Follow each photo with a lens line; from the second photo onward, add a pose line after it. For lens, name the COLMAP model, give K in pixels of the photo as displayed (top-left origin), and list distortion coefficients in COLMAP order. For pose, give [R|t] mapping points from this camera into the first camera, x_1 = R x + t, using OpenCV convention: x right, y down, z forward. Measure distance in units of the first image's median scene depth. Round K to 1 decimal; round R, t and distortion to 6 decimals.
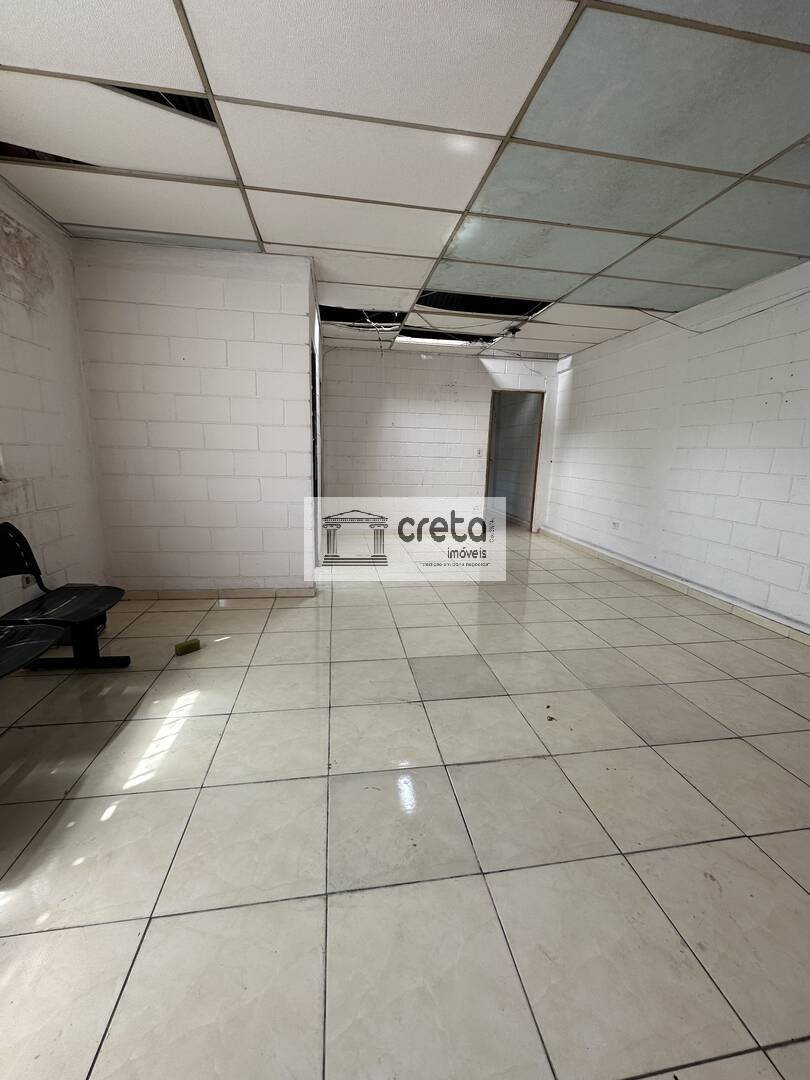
lens RADIAL K [[433.1, 0, 405.0], [0, 433.1, 540.0], [0, 0, 1]] dist [-0.002832, 0.000119]
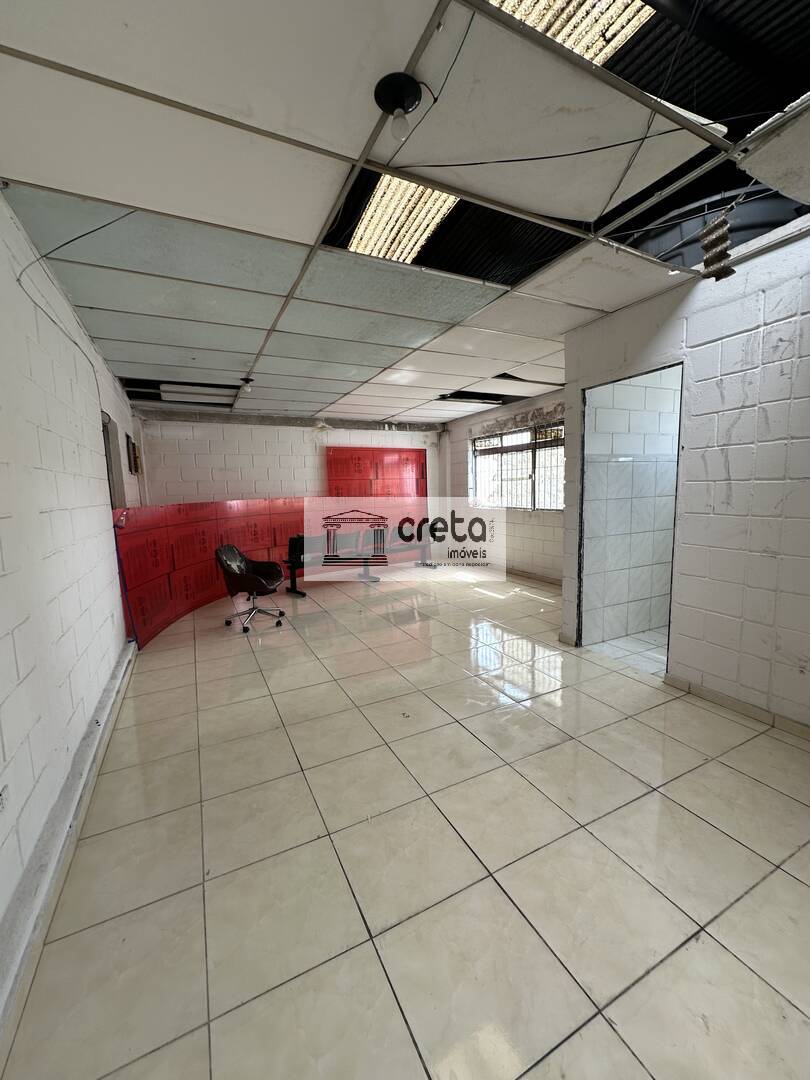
lens RADIAL K [[433.1, 0, 405.0], [0, 433.1, 540.0], [0, 0, 1]] dist [-0.002832, 0.000119]
pose [[-0.955827, 0.038878, -0.291349, 0.558630], [-0.053878, 0.951246, 0.303691, -0.500142], [0.288951, 0.305973, -0.907131, 2.216937]]
